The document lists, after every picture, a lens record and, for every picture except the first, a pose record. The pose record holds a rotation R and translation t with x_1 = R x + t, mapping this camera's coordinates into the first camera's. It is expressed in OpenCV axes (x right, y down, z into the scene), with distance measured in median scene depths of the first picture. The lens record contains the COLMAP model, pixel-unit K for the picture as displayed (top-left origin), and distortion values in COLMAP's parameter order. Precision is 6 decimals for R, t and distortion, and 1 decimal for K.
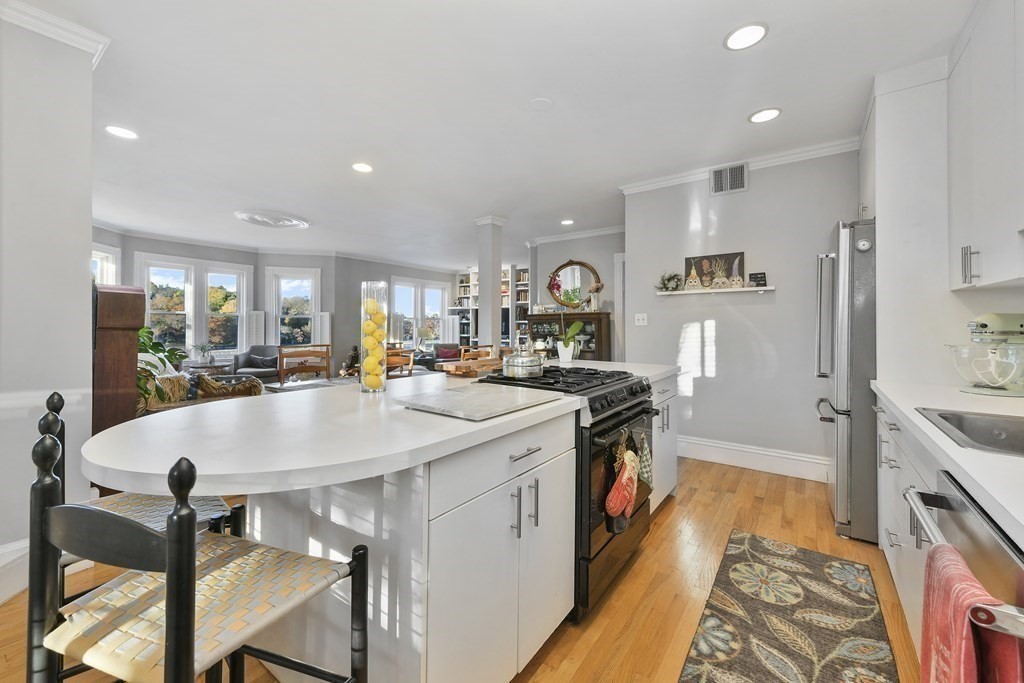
lens RADIAL K [[408.5, 0, 515.6], [0, 408.5, 325.5], [0, 0, 1]] dist [0.000474, 0.000030]
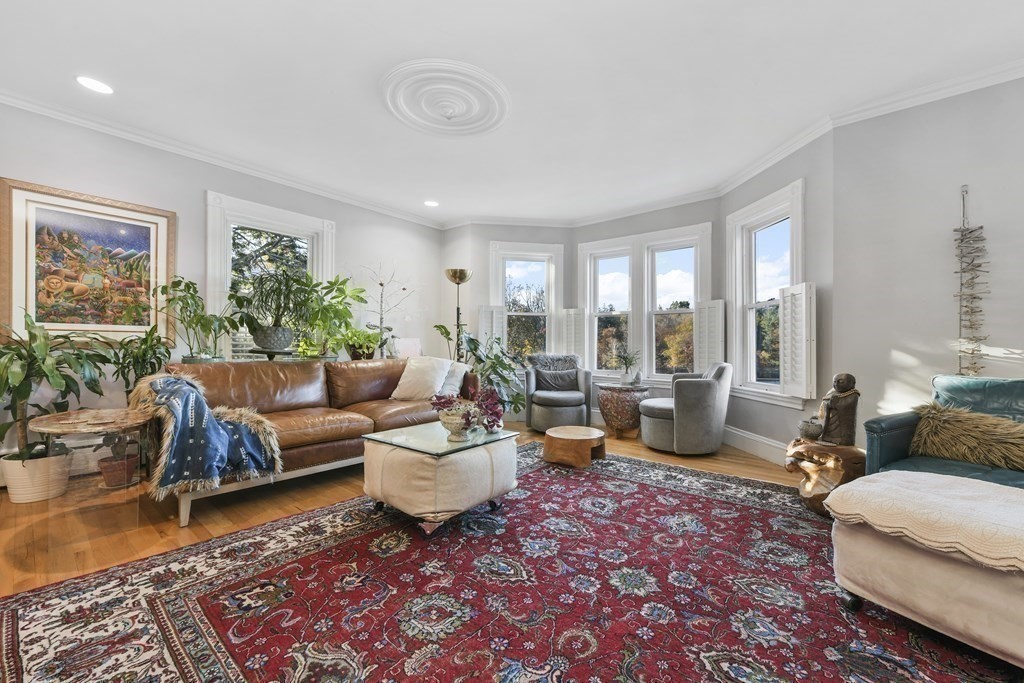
lens RADIAL K [[410.0, 0, 517.4], [0, 410.0, 347.9], [0, 0, 1]] dist [0.001075, -0.000080]
pose [[-0.063131, -0.002516, -0.998002, -0.042845], [-0.006296, 0.999978, -0.002123, 0.023507], [0.997985, 0.006149, -0.063146, 0.568013]]
